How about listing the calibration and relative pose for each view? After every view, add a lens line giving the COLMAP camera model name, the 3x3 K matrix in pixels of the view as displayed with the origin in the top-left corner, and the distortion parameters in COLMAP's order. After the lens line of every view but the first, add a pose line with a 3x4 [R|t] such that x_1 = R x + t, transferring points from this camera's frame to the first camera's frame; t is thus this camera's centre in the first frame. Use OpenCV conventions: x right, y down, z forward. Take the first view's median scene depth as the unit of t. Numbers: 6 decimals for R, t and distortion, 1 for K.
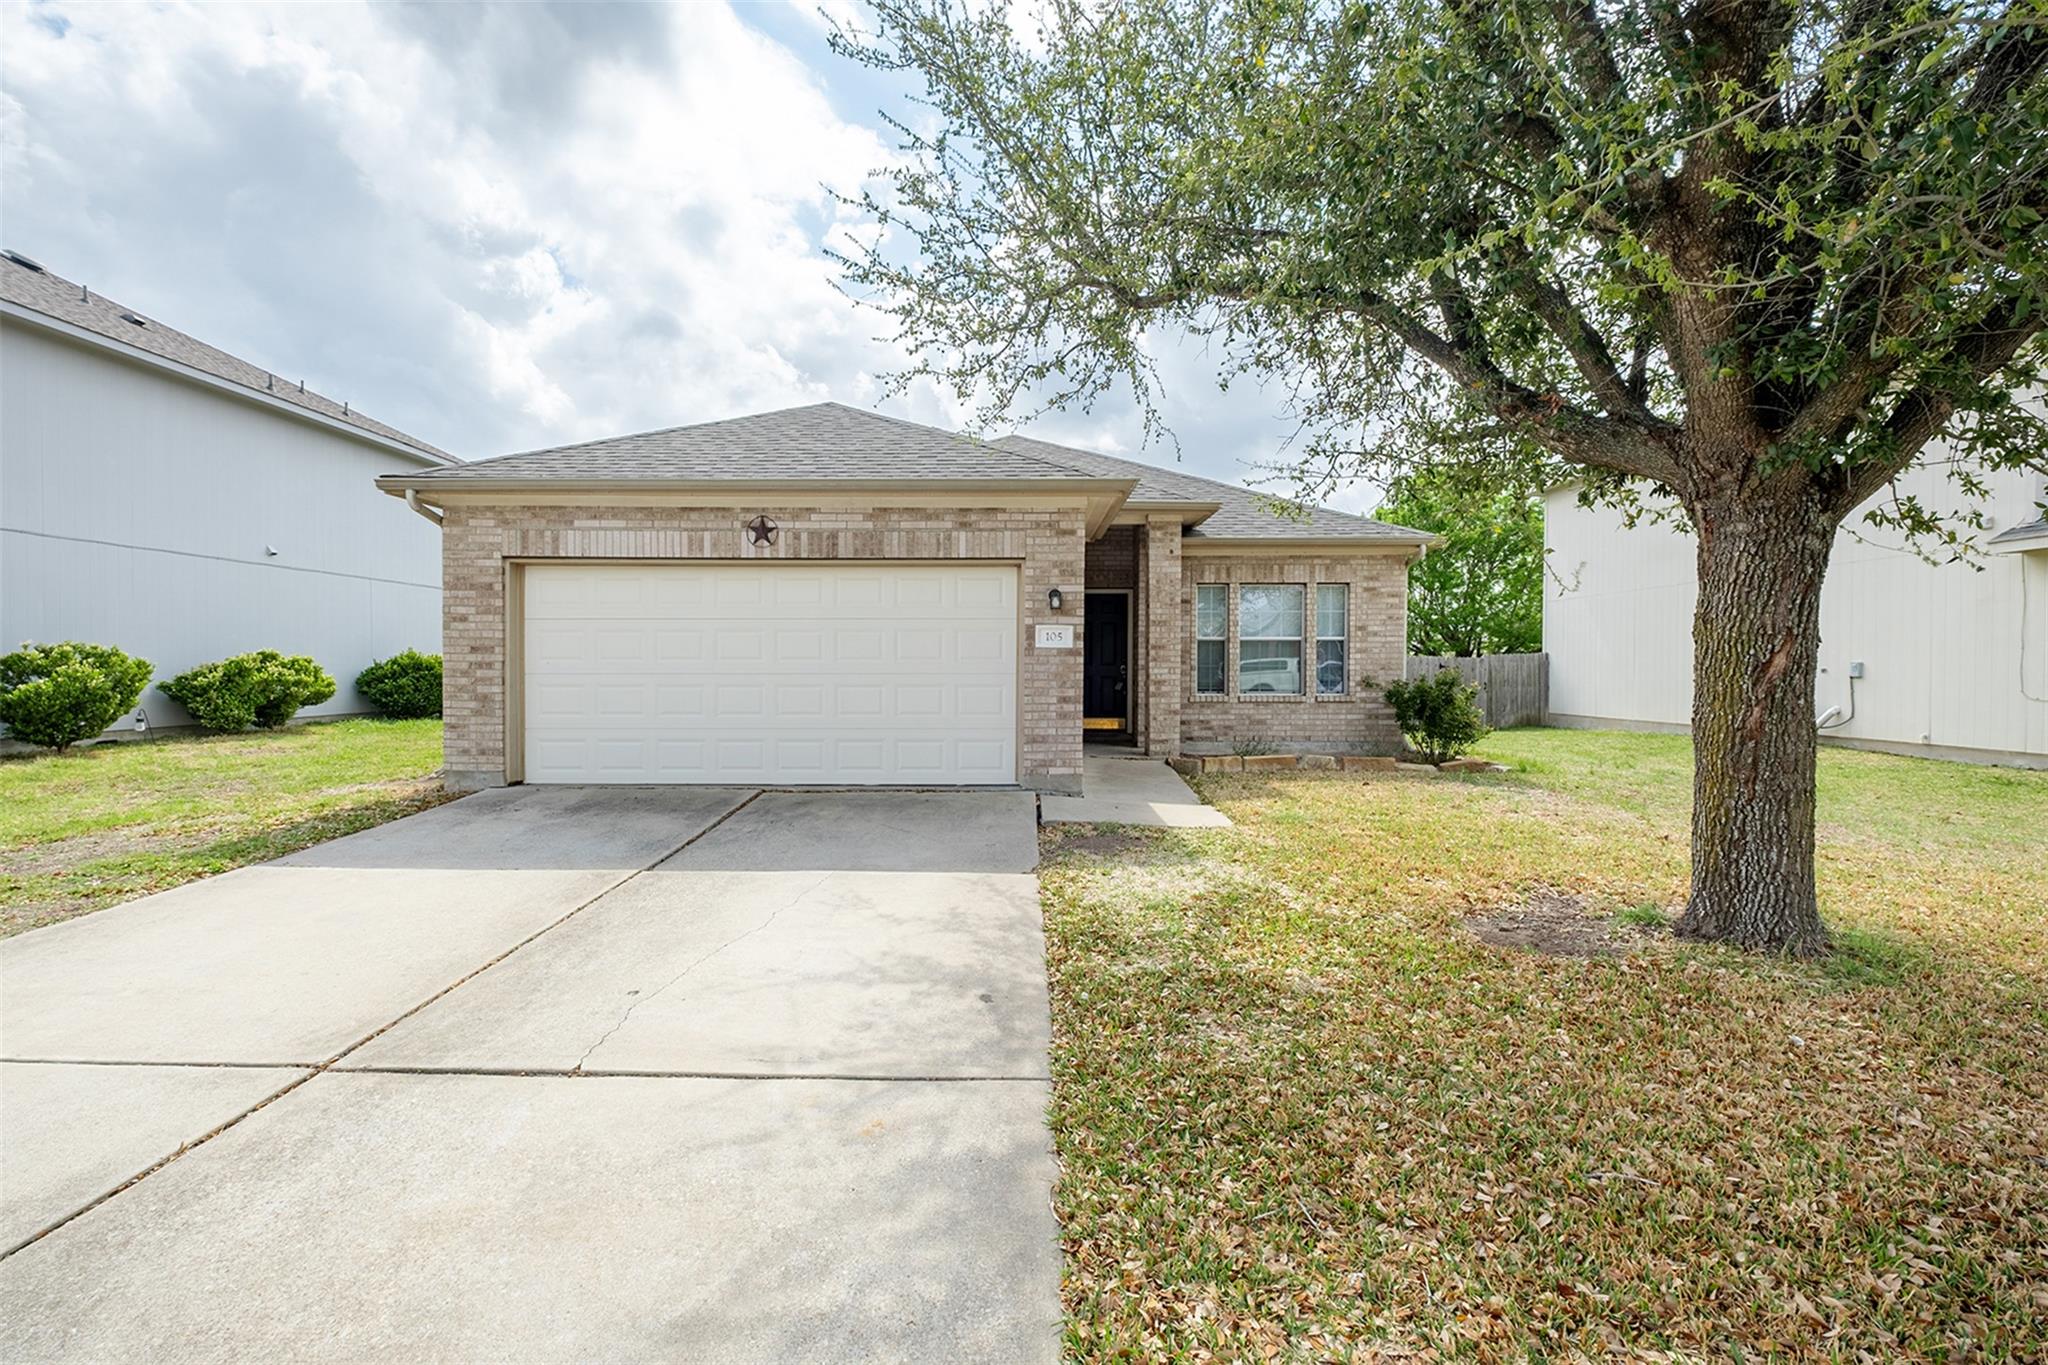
lens RADIAL K [[889.2, 0, 1021.6], [0, 889.2, 669.9], [0, 0, 1]] dist [0.001505, -0.004094]
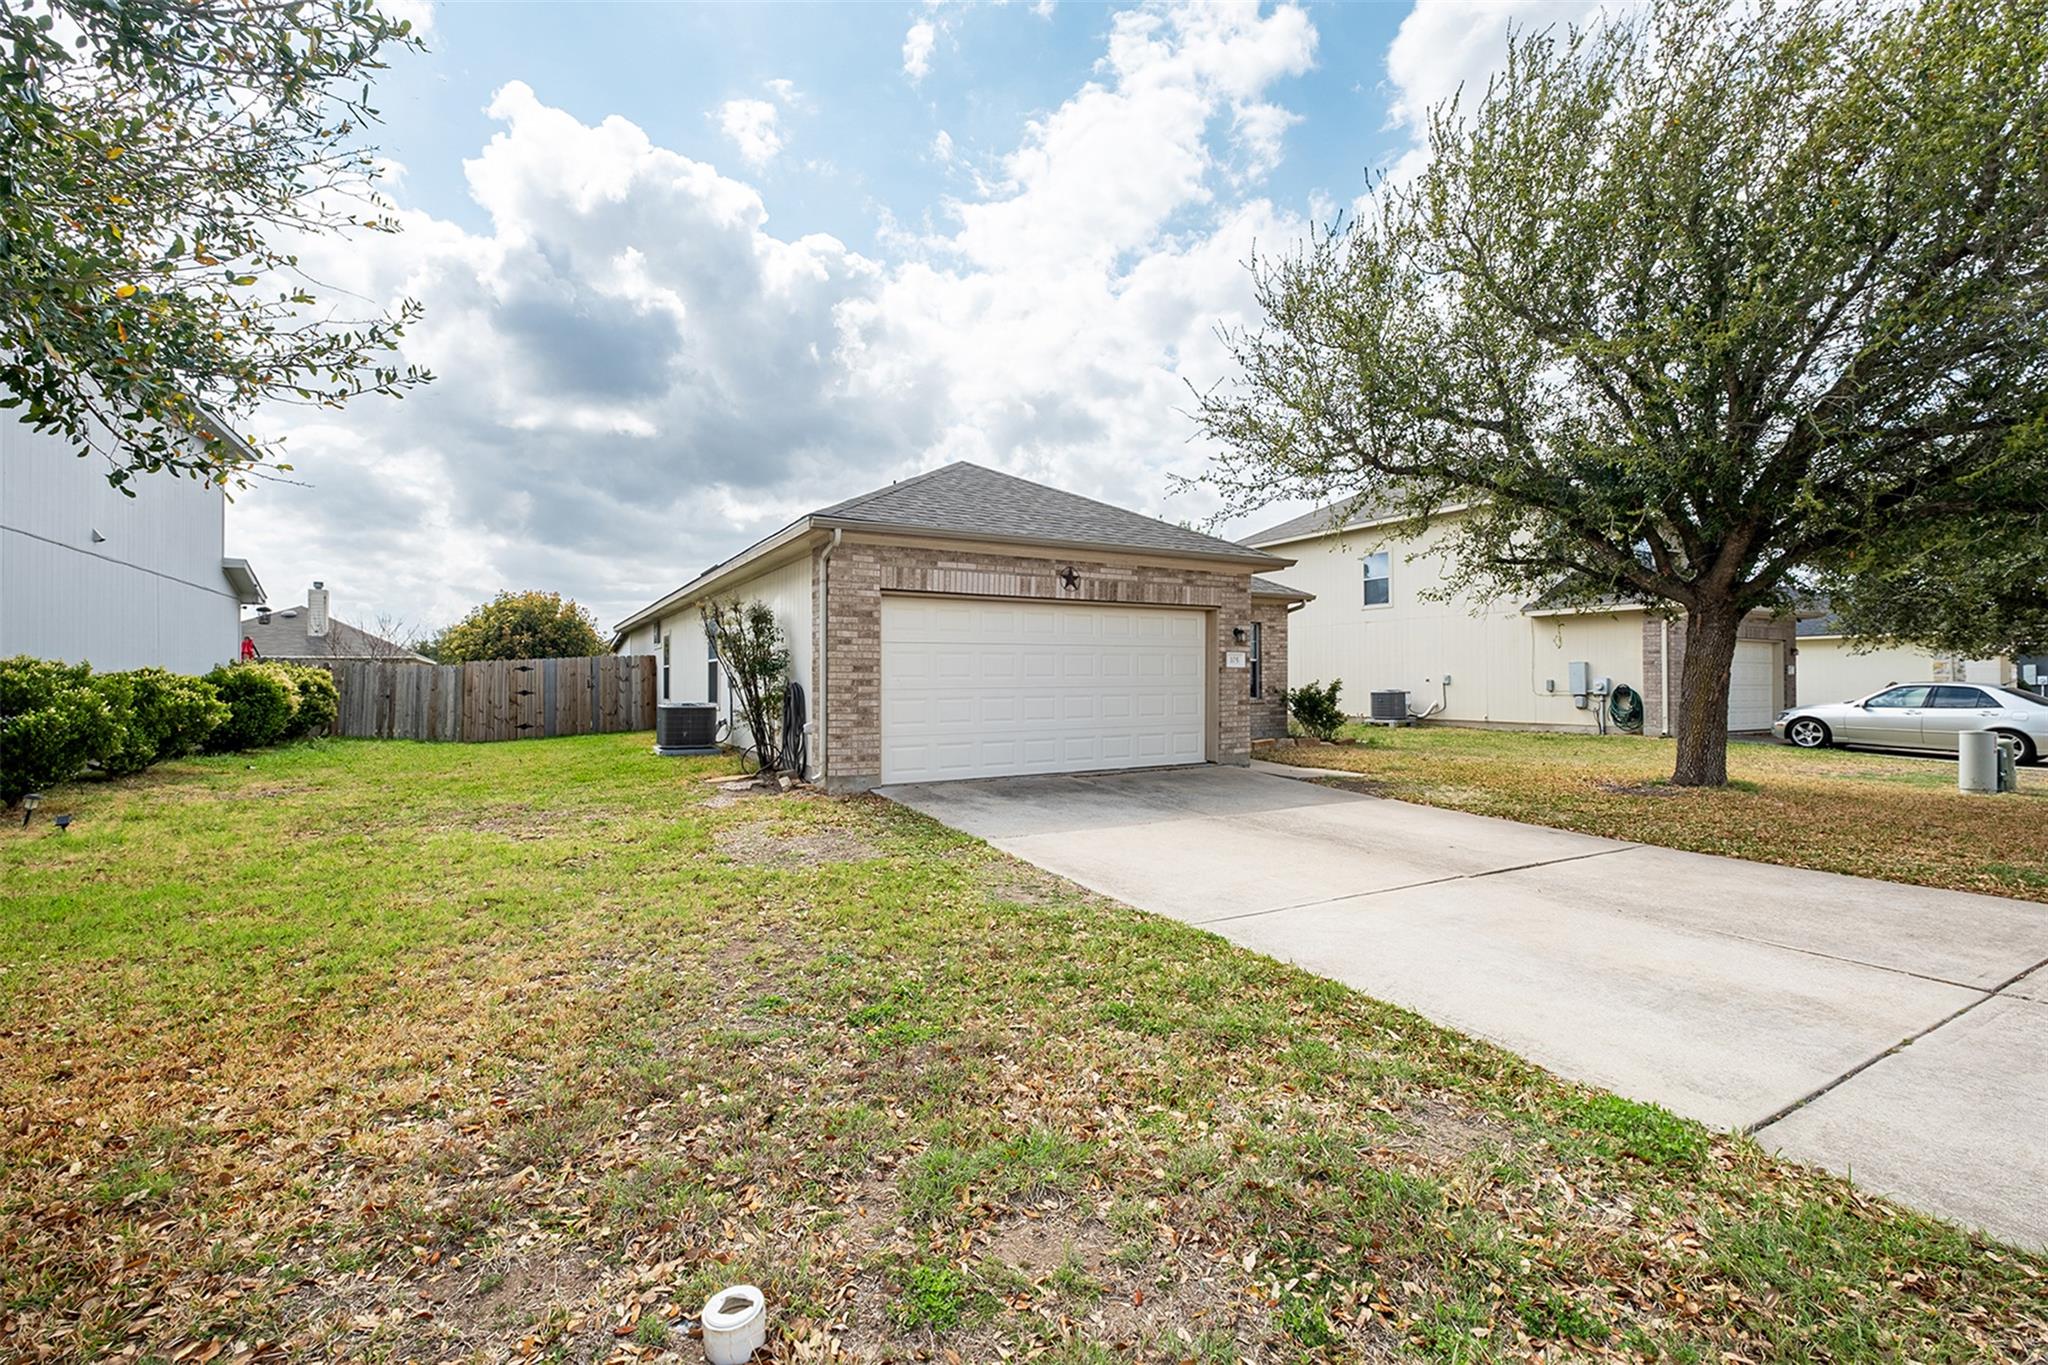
lens RADIAL K [[889.2, 0, 1025.0], [0, 889.2, 684.9], [0, 0, 1]] dist [0.001505, -0.004094]
pose [[0.858501, -0.008644, 0.512739, -1.019431], [0.008470, 0.999961, 0.002676, -0.003532], [-0.512742, 0.002045, 0.858540, -0.092267]]
